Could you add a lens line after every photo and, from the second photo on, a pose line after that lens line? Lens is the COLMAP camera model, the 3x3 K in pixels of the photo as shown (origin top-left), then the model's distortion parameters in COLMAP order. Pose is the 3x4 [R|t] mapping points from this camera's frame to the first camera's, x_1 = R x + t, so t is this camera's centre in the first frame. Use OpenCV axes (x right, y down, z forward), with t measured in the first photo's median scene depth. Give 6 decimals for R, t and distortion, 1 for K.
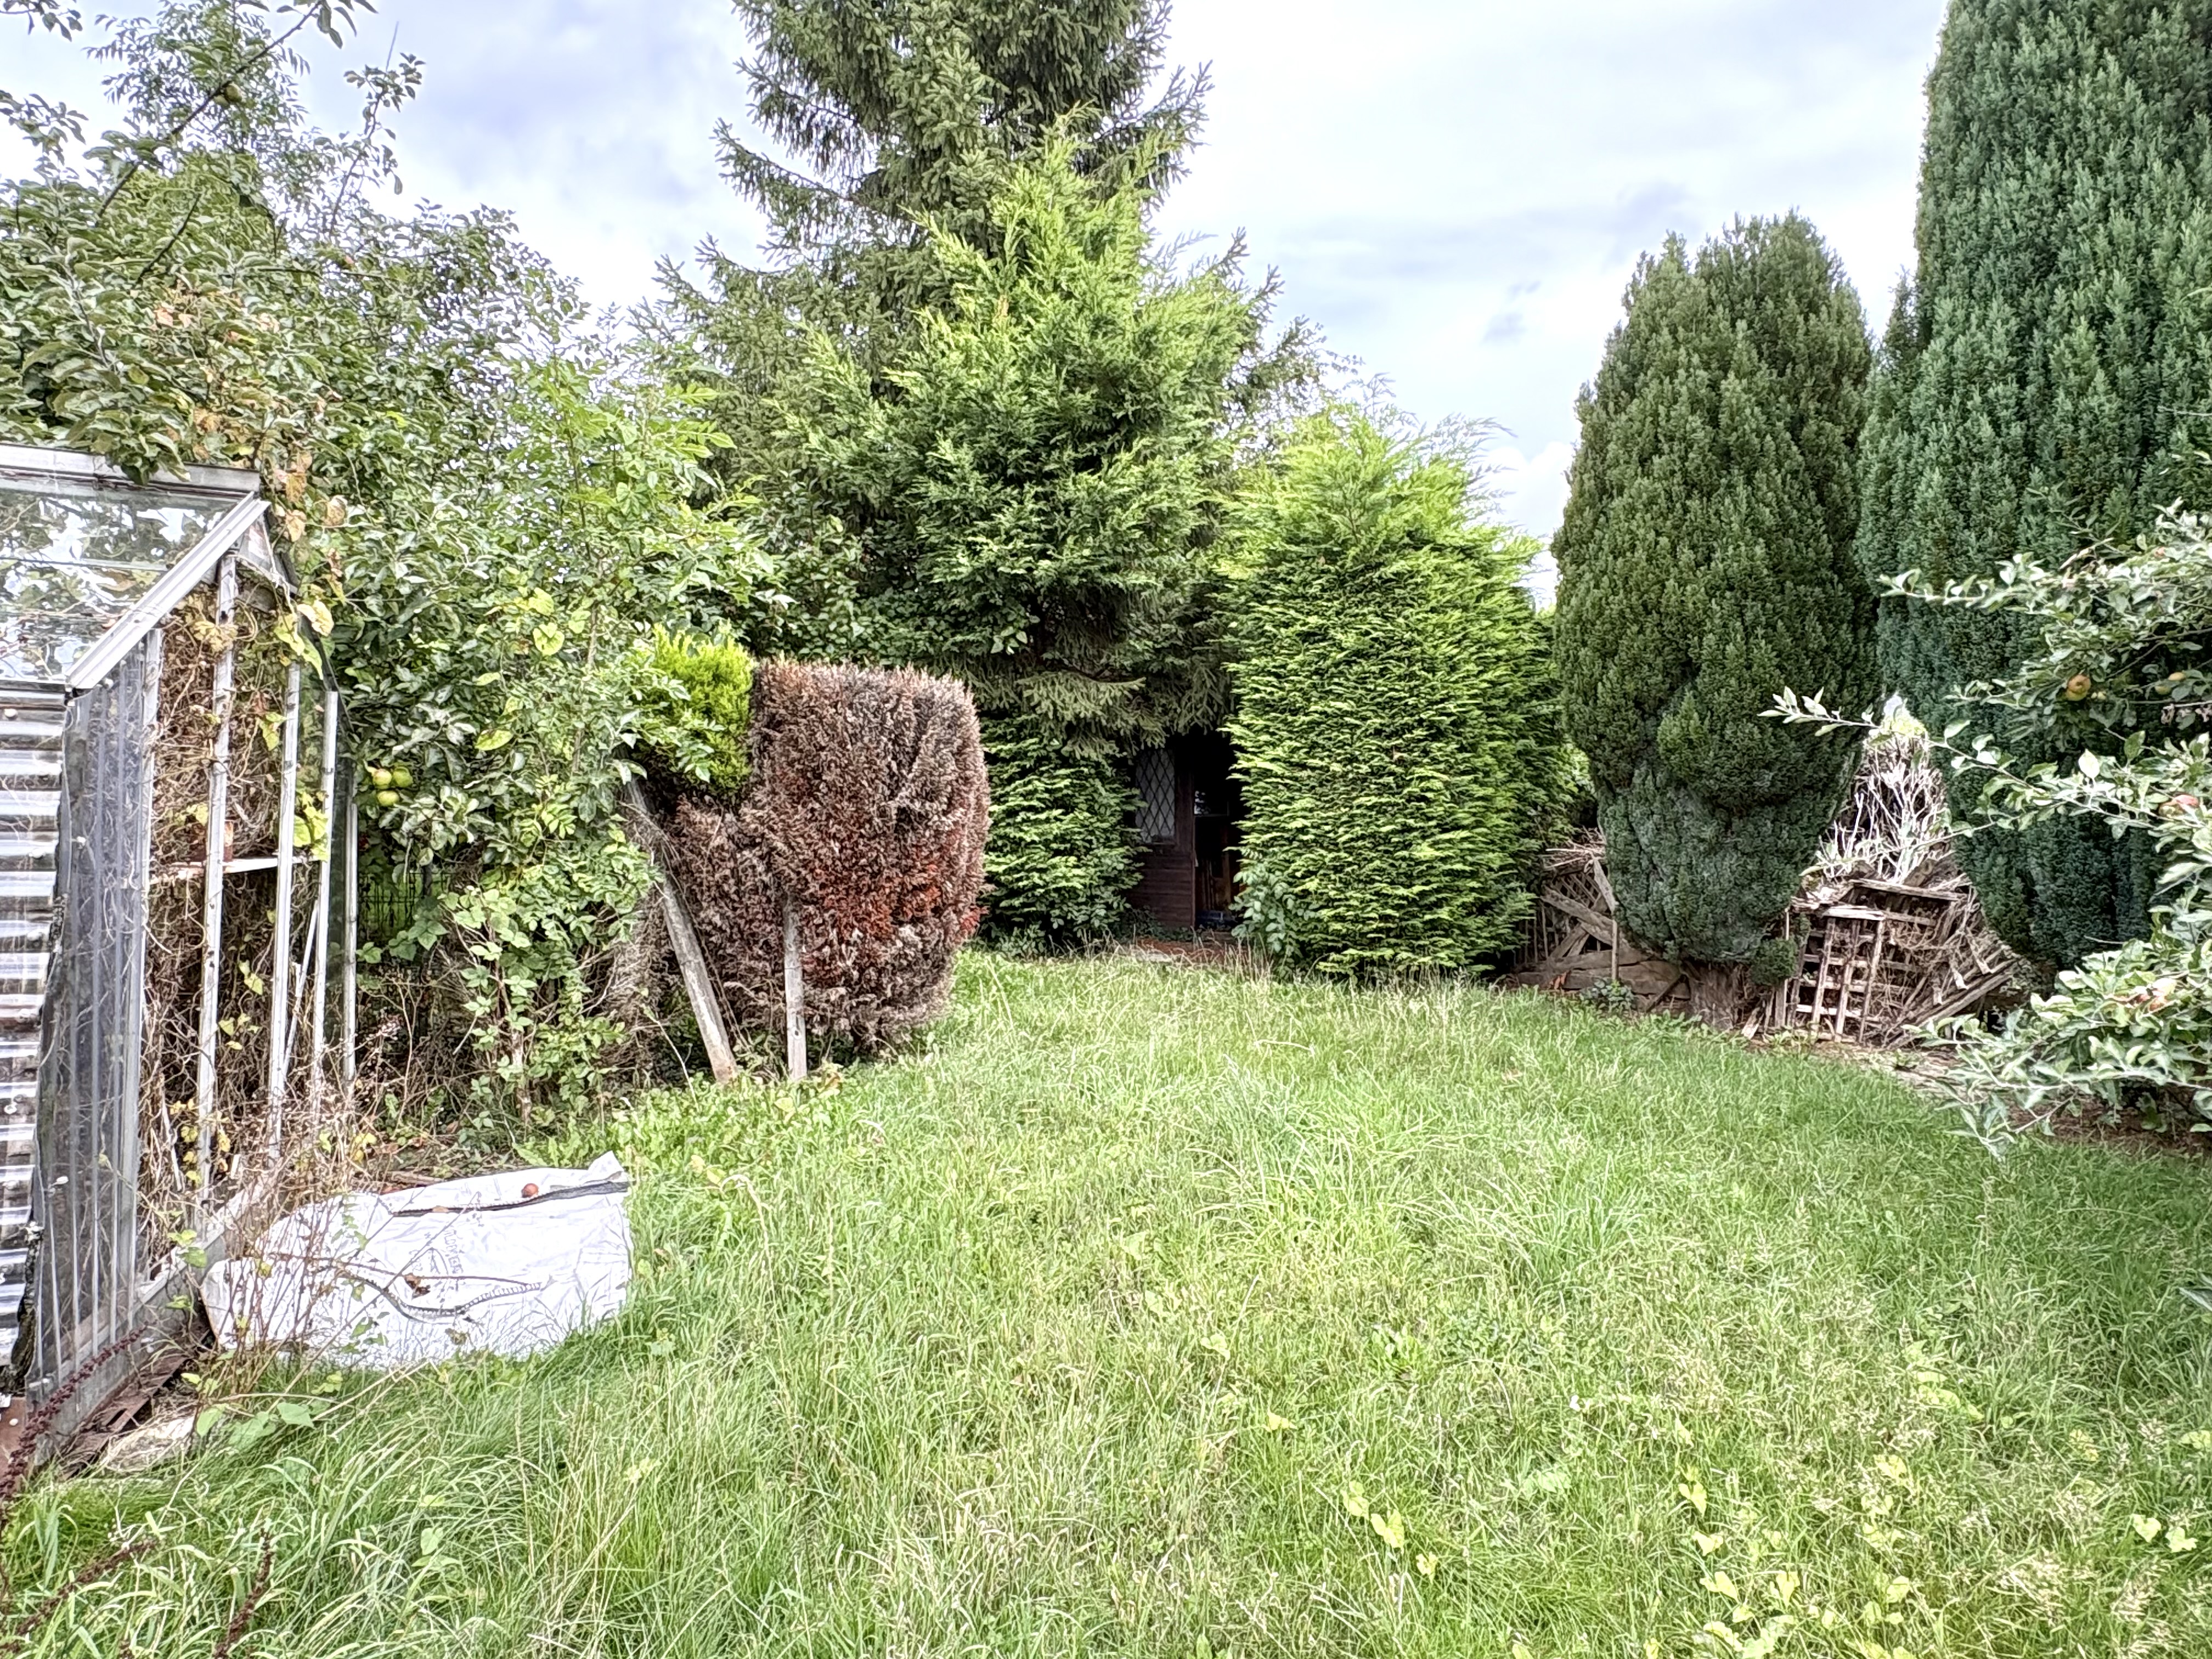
lens RADIAL K [[1236.4, 0, 1106.0], [0, 1236.4, 829.5], [0, 0, 1]] dist [-0.001379, 0.001582]
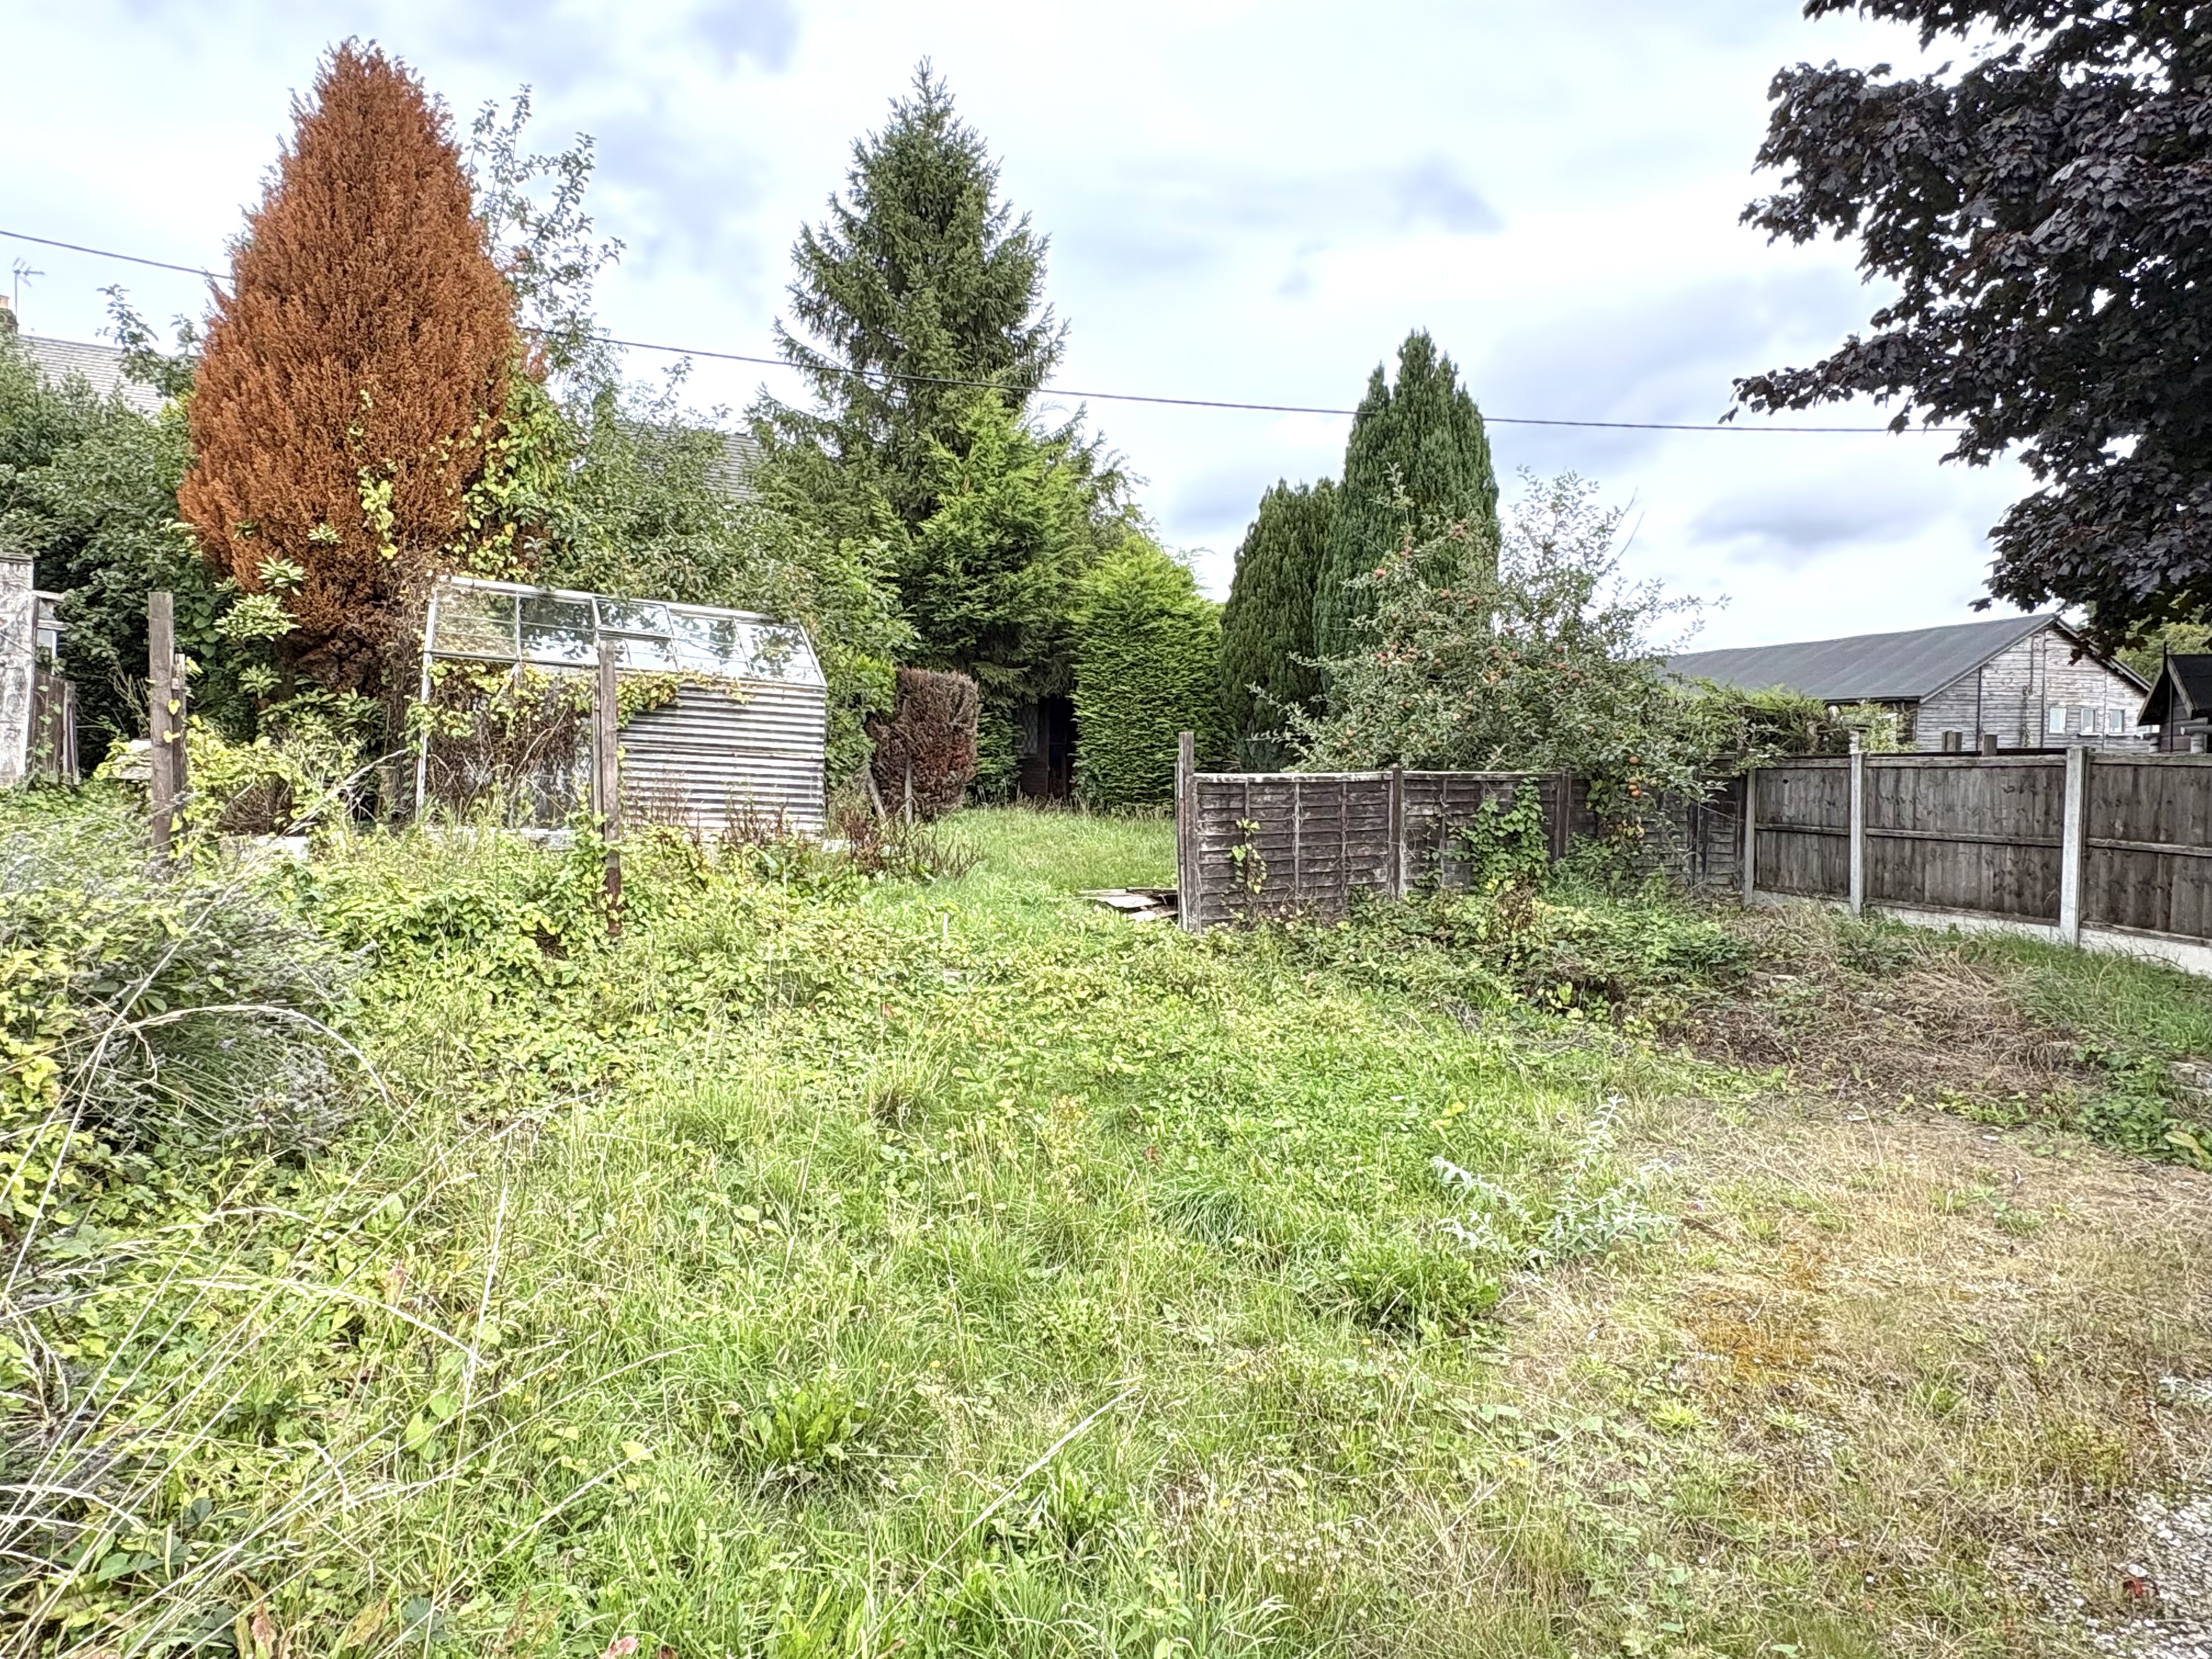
lens RADIAL K [[1244.7, 0, 1106.0], [0, 1244.7, 829.5], [0, 0, 1]] dist [-0.001414, -0.000396]
pose [[0.989006, 0.022625, 0.146132, -0.147038], [-0.028345, 0.998906, 0.037185, 0.063183], [-0.145131, -0.040918, 0.988566, -1.104250]]
